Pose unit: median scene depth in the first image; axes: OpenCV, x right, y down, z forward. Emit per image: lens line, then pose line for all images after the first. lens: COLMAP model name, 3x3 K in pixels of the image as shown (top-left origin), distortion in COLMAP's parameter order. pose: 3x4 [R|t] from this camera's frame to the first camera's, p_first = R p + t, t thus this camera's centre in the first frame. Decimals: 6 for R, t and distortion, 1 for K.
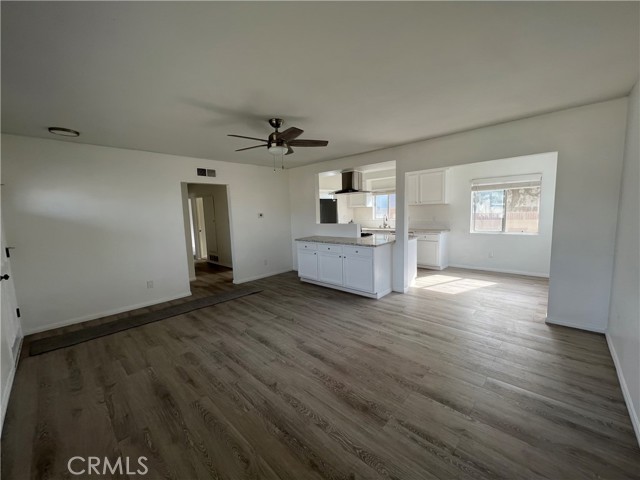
lens RADIAL K [[255.6, 0, 318.3], [0, 255.6, 241.7], [0, 0, 1]] dist [-0.011457, 0.000078]
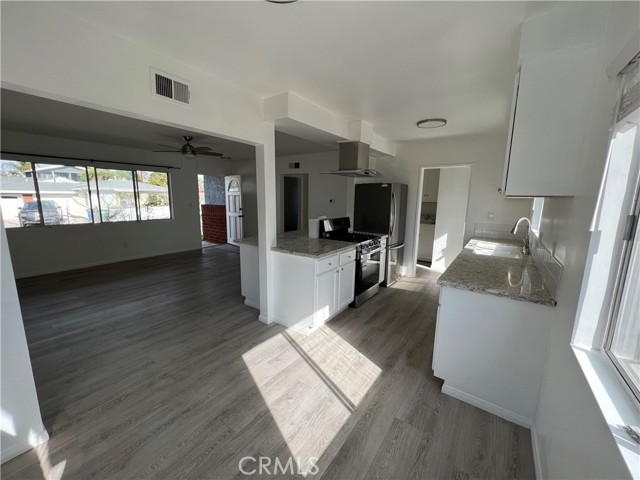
lens RADIAL K [[255.6, 0, 315.1], [0, 255.6, 240.1], [0, 0, 1]] dist [-0.011457, 0.000078]
pose [[0.135364, 0.193639, -0.971690, 1.091229], [-0.115346, 0.977127, 0.178654, -0.174269], [0.984059, 0.087897, 0.154603, 1.107557]]
